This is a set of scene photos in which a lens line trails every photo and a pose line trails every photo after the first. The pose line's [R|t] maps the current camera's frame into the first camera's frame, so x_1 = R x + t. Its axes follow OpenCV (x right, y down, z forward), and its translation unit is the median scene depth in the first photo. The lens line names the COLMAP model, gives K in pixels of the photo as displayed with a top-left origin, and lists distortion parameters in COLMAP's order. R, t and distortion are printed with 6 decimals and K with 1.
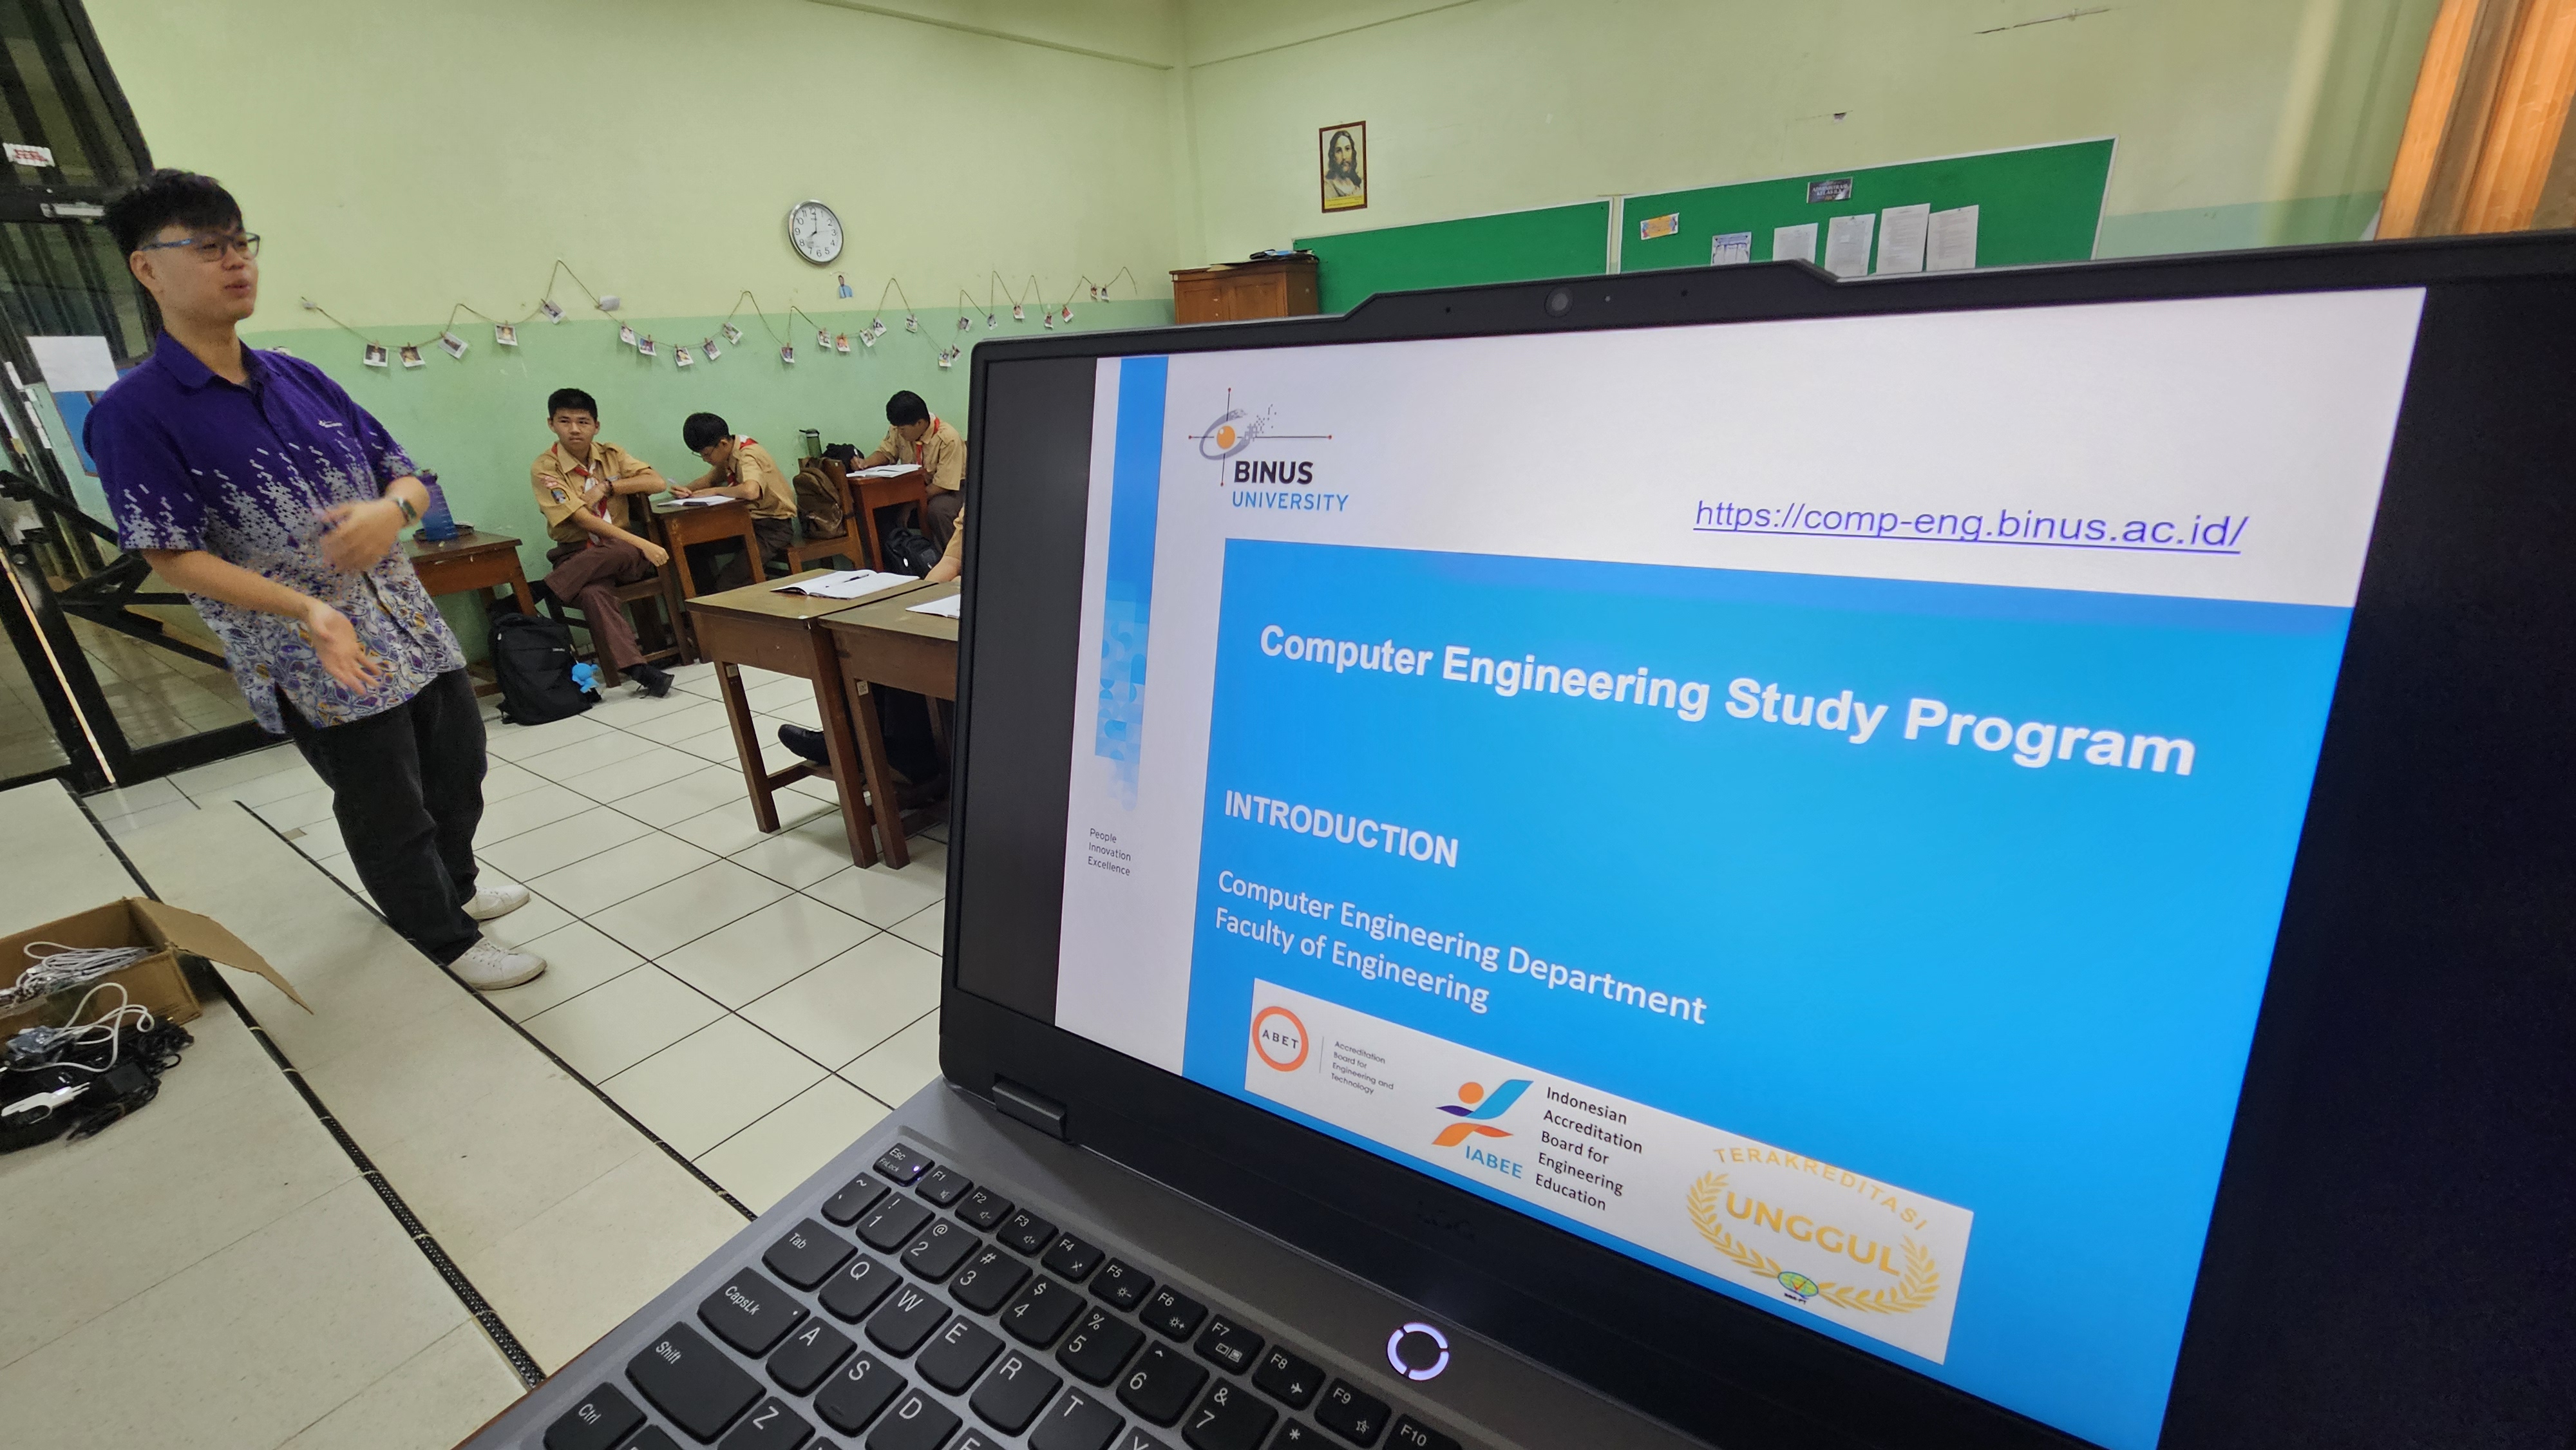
lens RADIAL K [[1036.1, 0, 1288.0], [0, 1036.1, 725.0], [0, 0, 1]] dist [-0.001837, -0.000666]
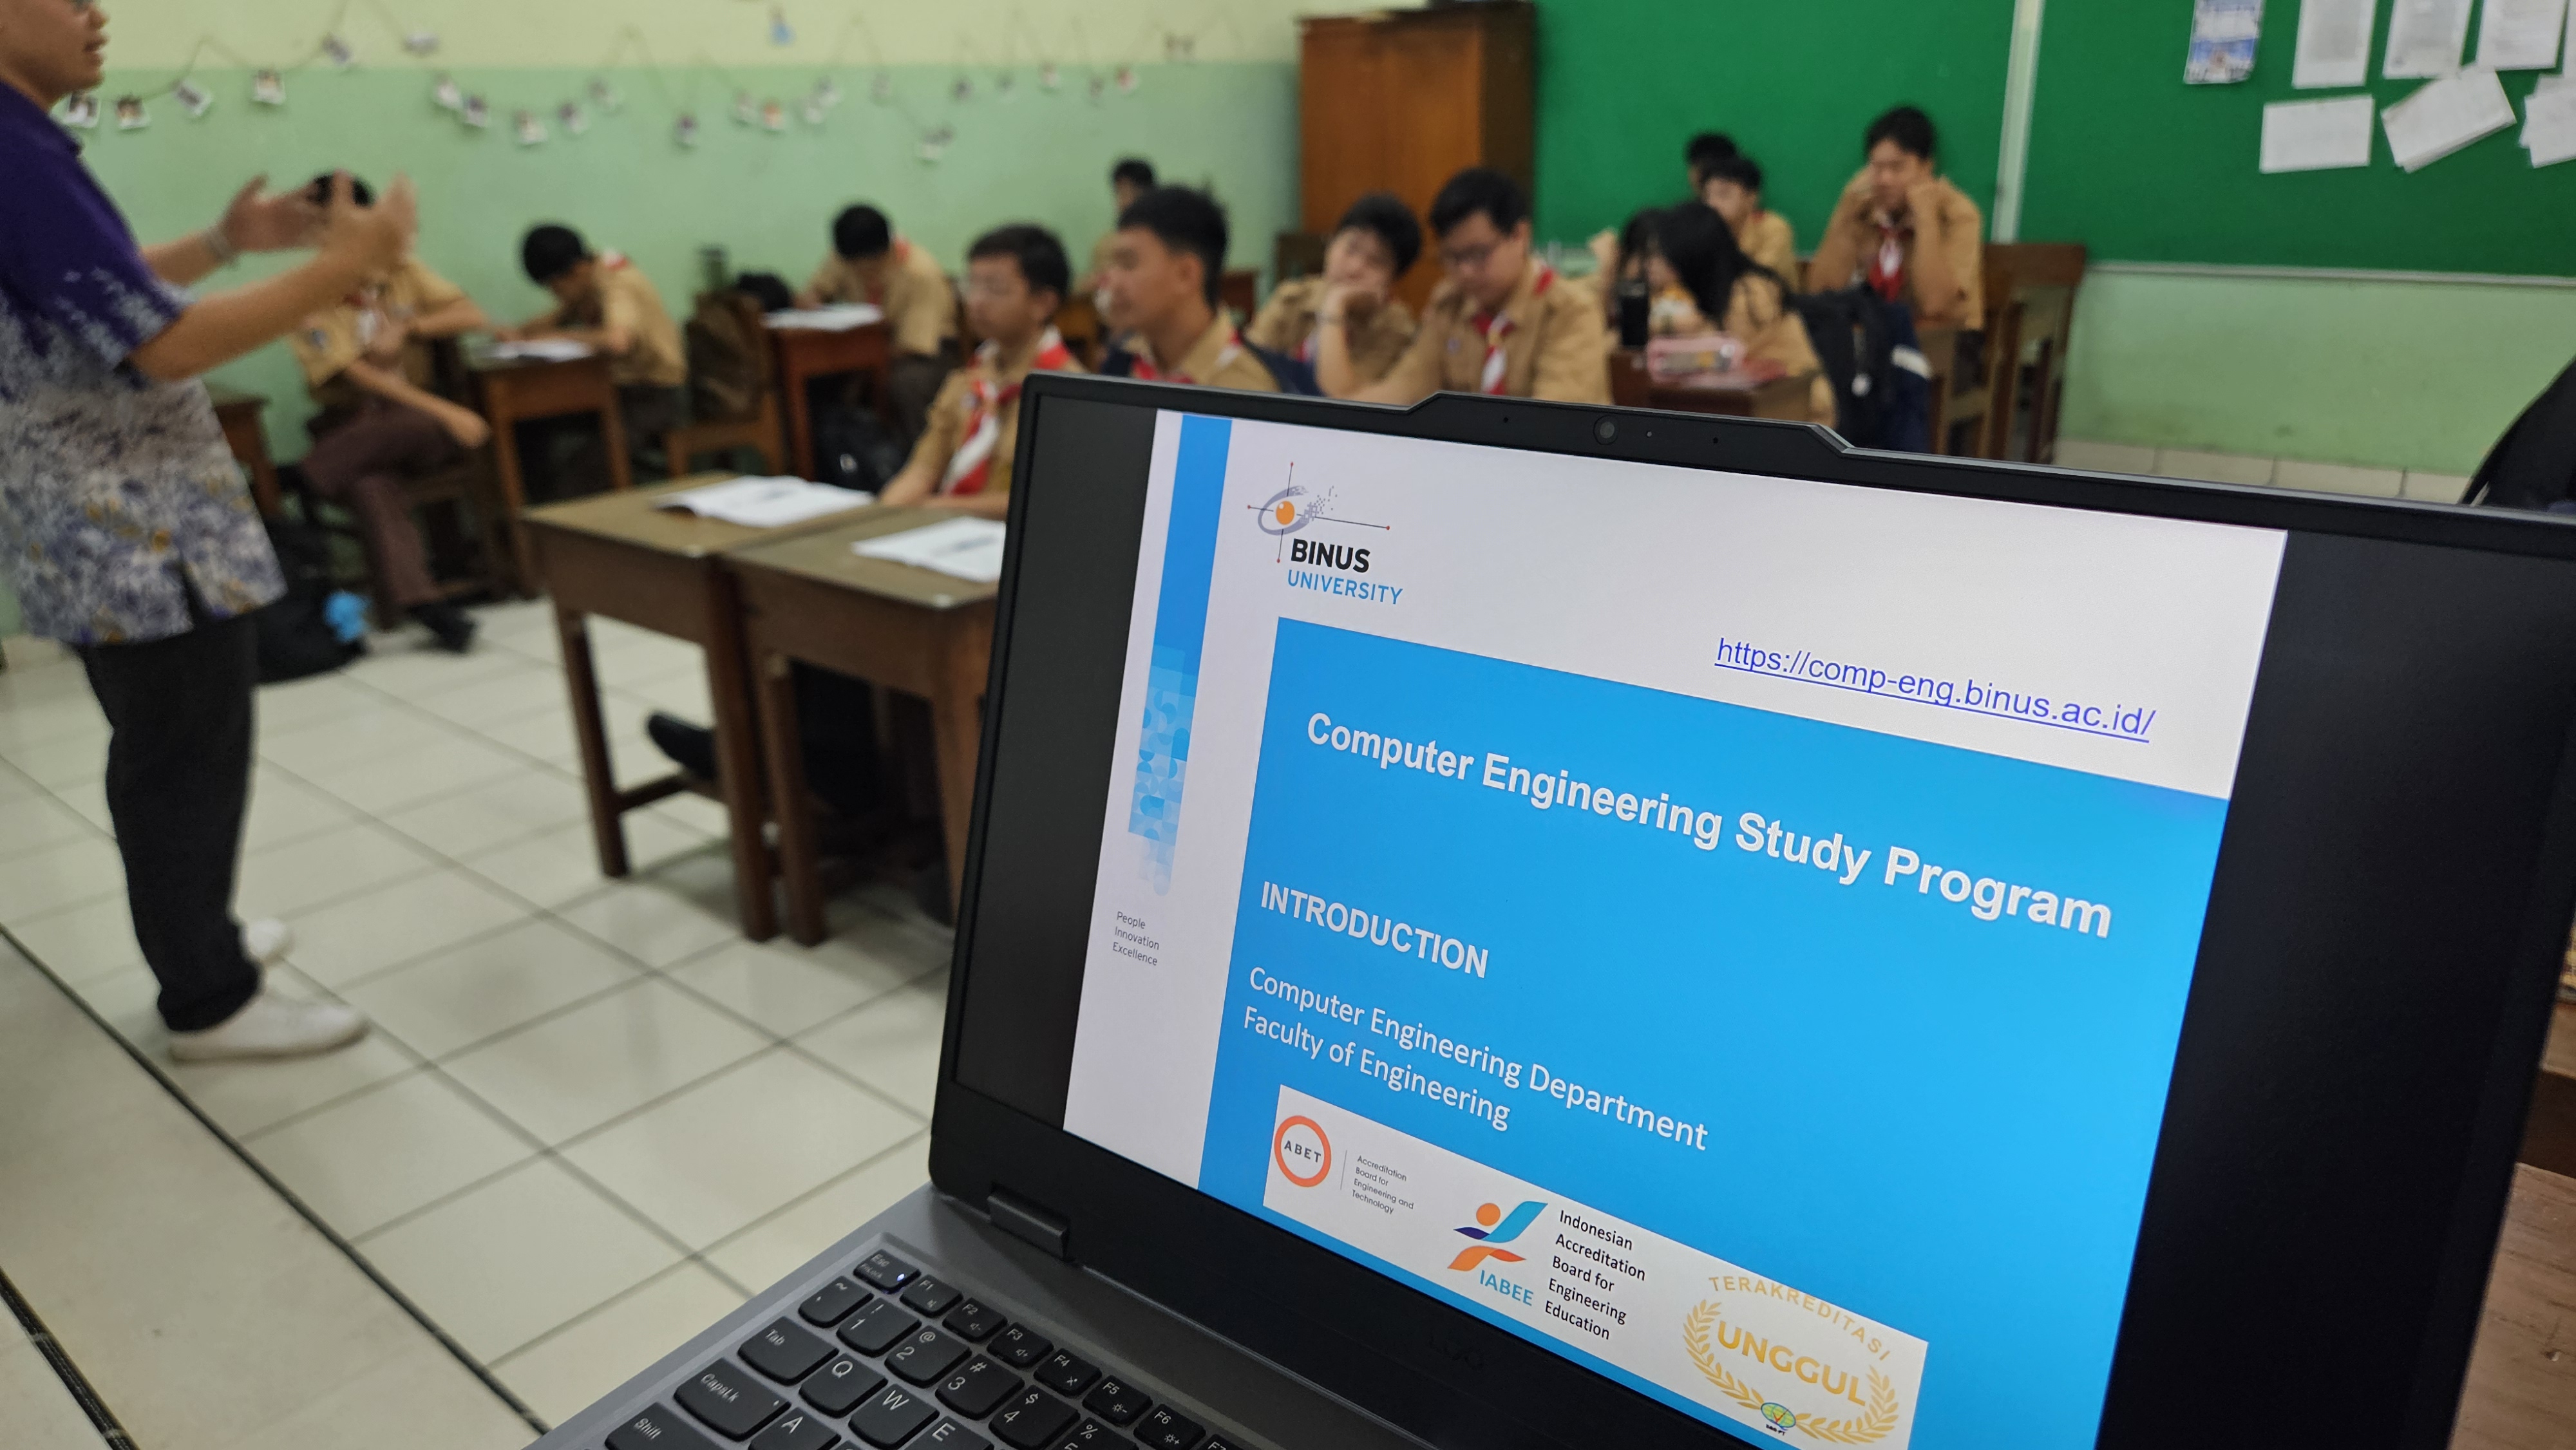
lens RADIAL K [[1725.1, 0, 1328.9], [0, 1725.1, 697.0], [0, 0, 1]] dist [0.066678, -0.076822]
pose [[0.995712, 0.060514, -0.069968, 0.092744], [-0.062613, 0.997639, -0.028201, -0.059420], [0.068096, 0.032461, 0.997151, -0.529106]]
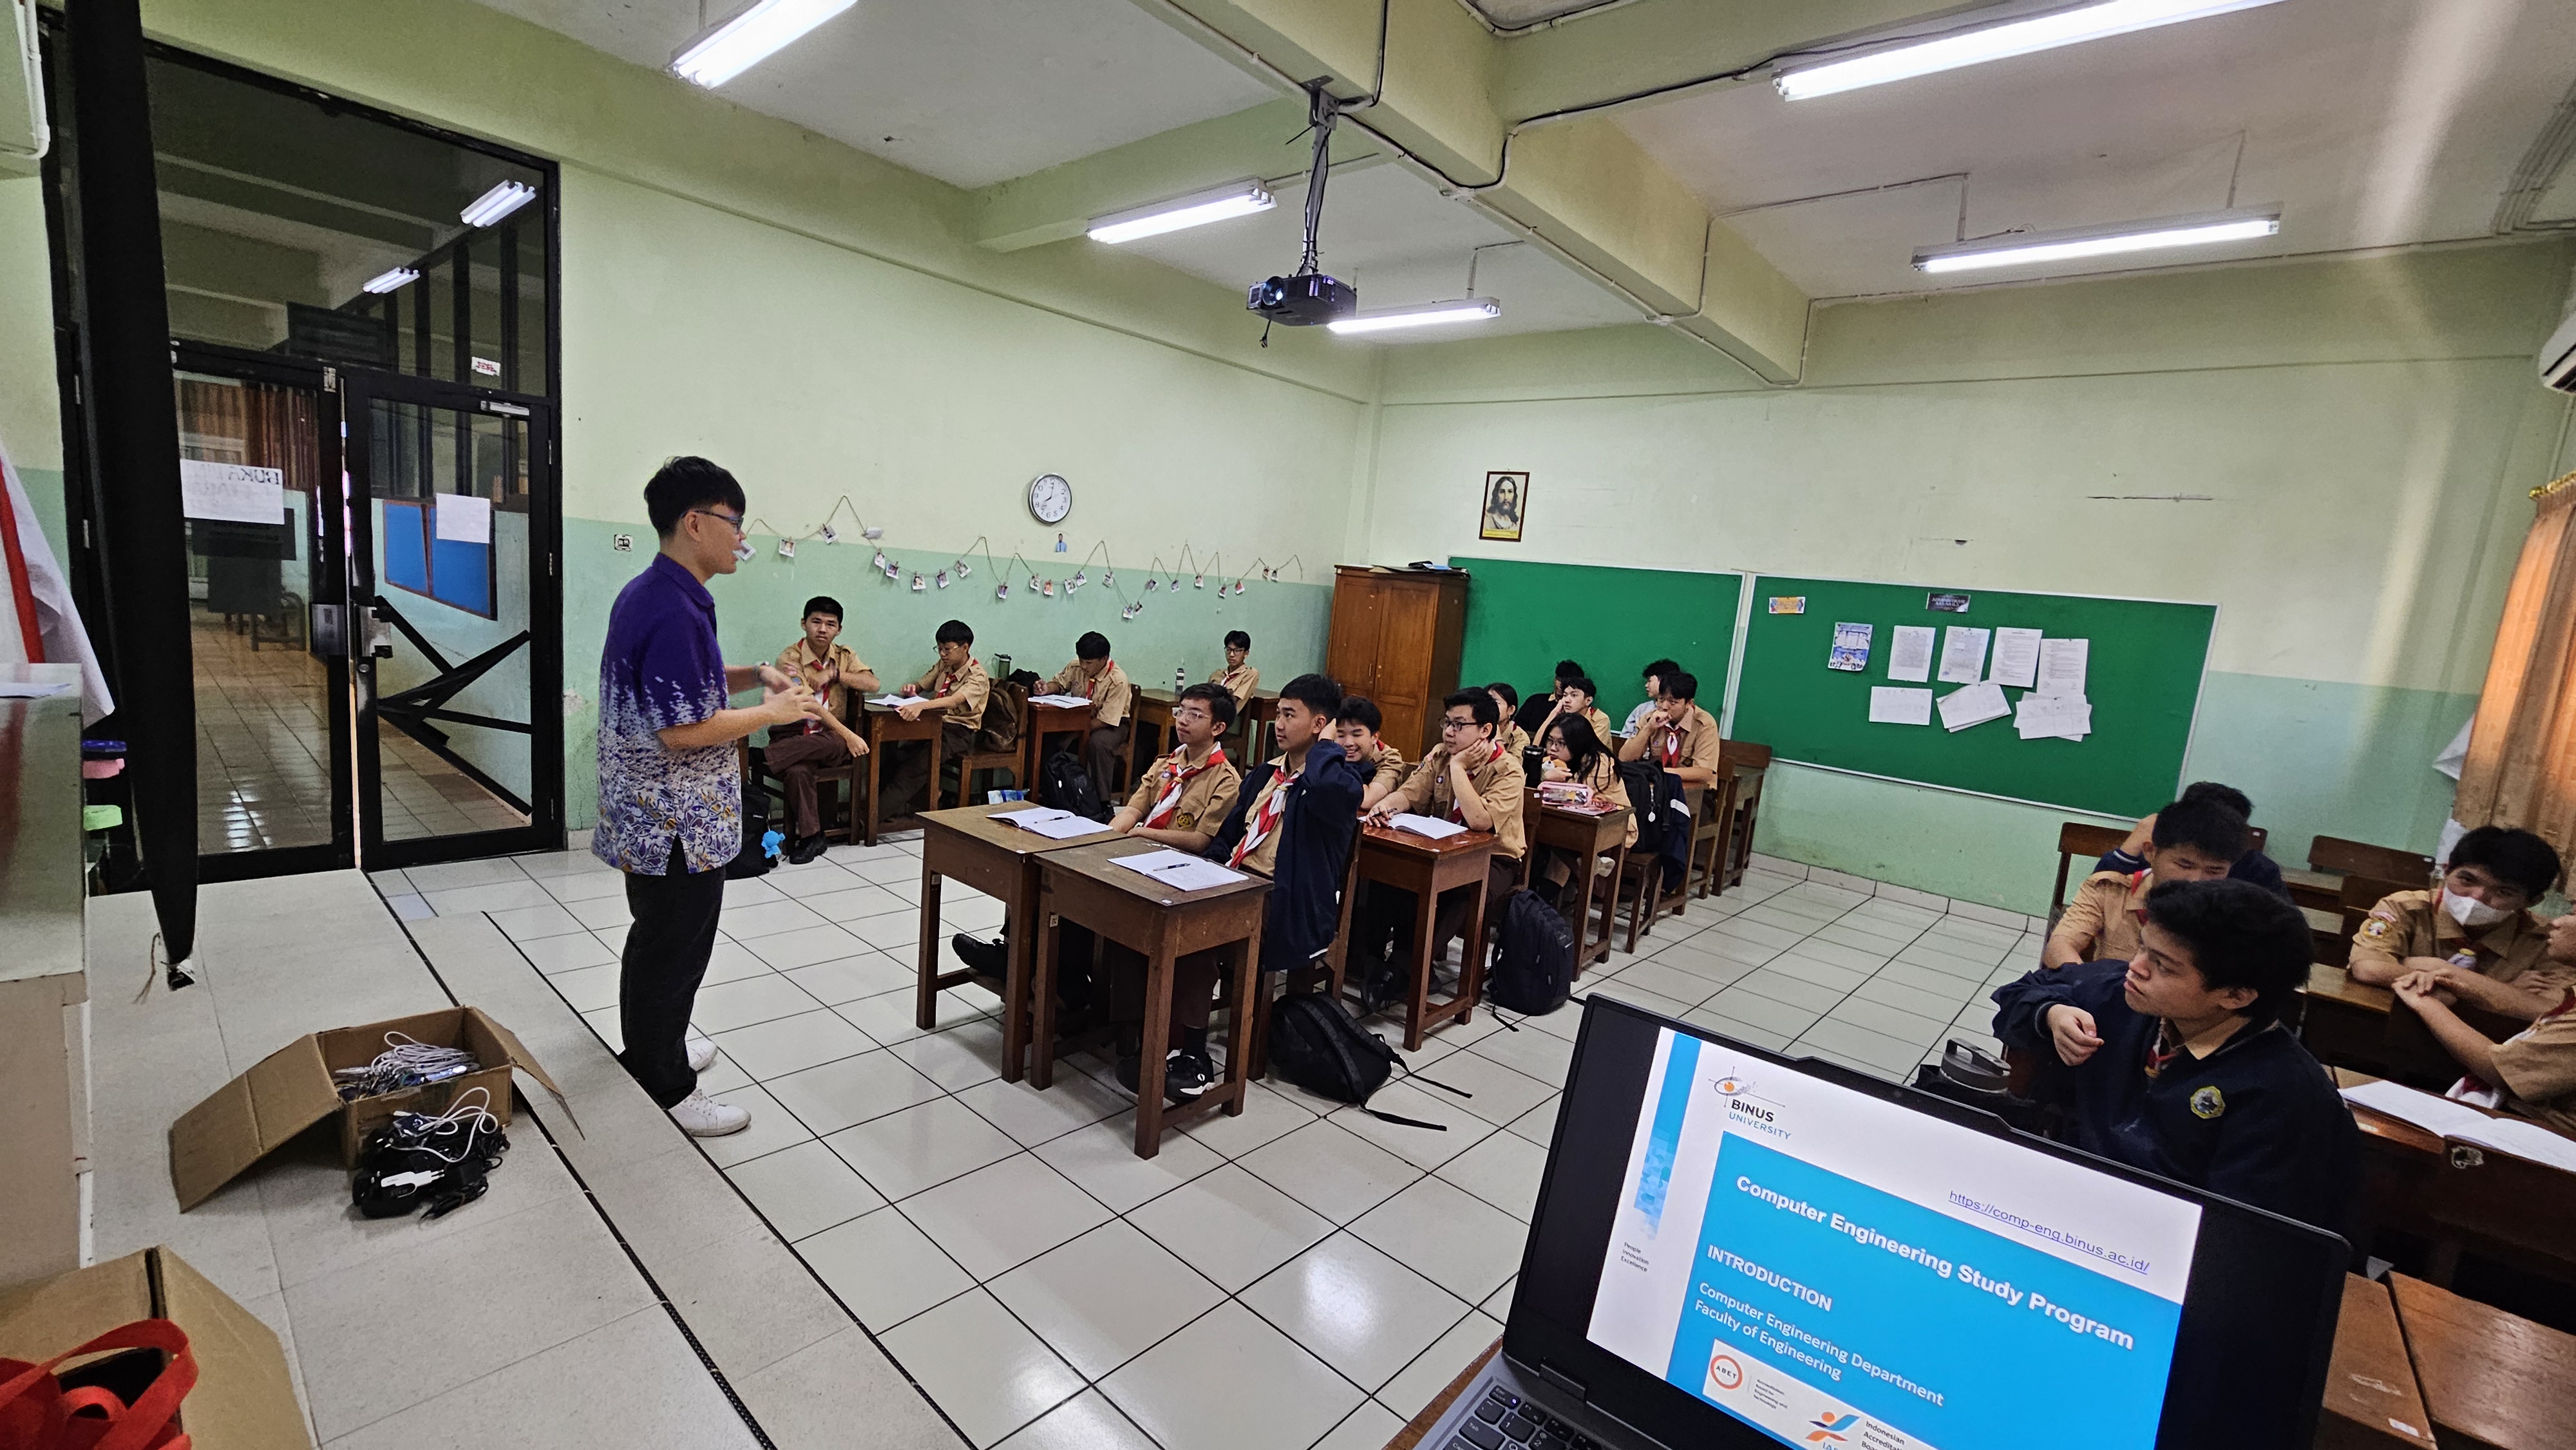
lens RADIAL K [[1050.2, 0, 1288.0], [0, 1050.2, 725.0], [0, 0, 1]] dist [-0.003519, 0.000384]
pose [[0.982800, 0.165996, -0.080931, -0.887028], [-0.179918, 0.959464, -0.216928, -0.333061], [0.041641, 0.227758, 0.972827, -1.384531]]
